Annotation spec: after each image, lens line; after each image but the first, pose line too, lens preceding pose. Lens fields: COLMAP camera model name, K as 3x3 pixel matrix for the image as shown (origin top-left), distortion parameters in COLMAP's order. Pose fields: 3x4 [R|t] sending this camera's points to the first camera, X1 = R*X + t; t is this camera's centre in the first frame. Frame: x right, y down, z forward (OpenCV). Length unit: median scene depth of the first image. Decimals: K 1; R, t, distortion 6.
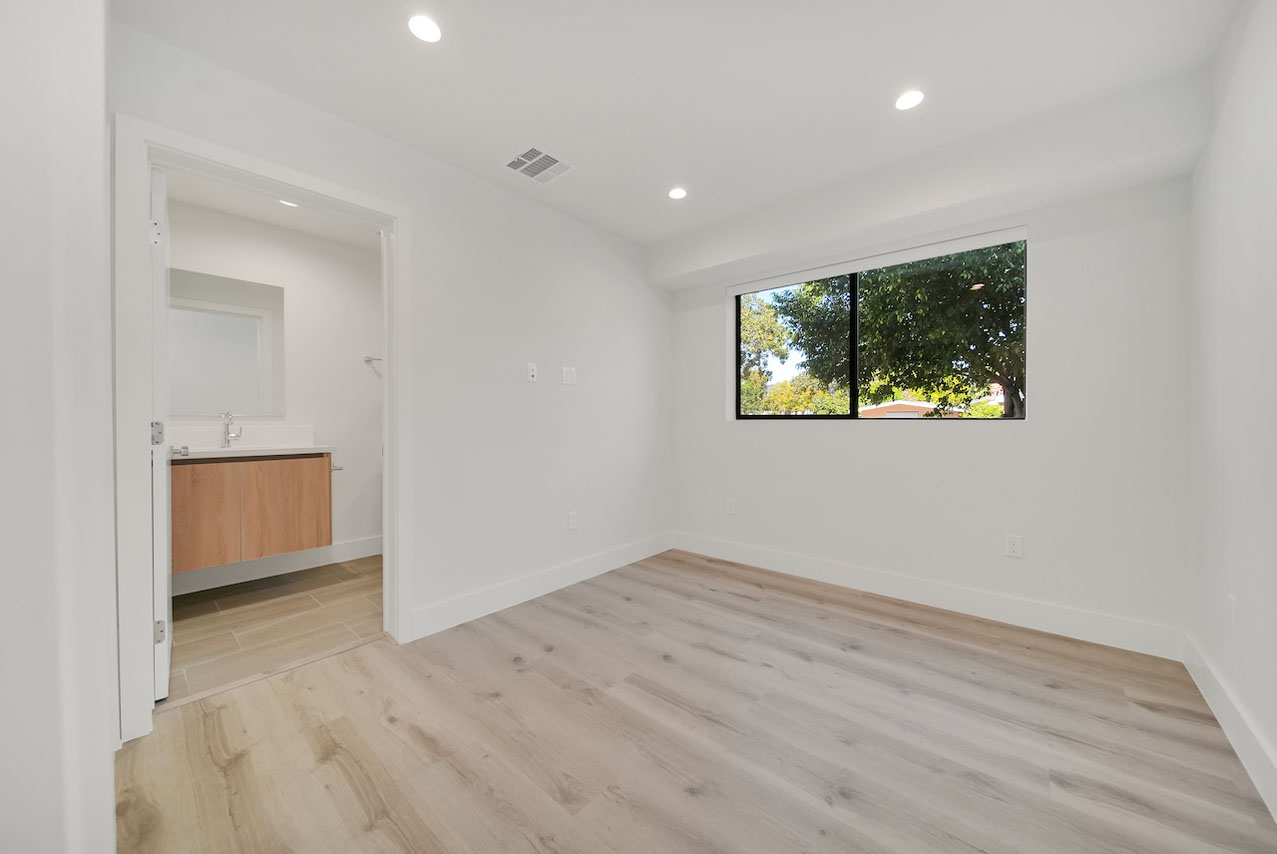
lens RADIAL K [[459.2, 0, 637.7], [0, 459.2, 420.9], [0, 0, 1]] dist [0.001712, -0.000316]
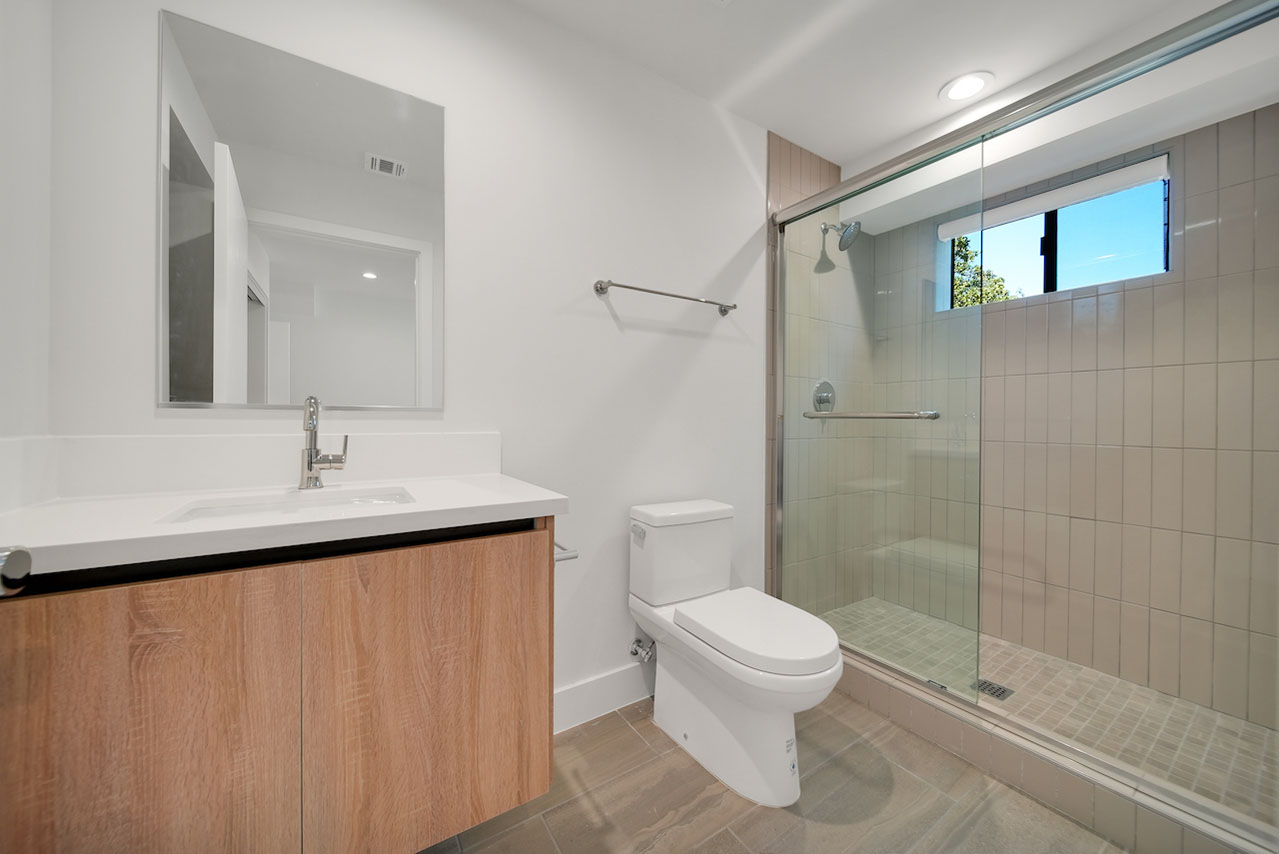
lens RADIAL K [[459.9, 0, 633.3], [0, 459.9, 421.6], [0, 0, 1]] dist [0.001712, -0.000316]
pose [[0.960884, 0.011264, -0.276722, -0.540731], [-0.010179, 0.999934, 0.005359, -0.003151], [0.276764, -0.002333, 0.960935, 0.720401]]
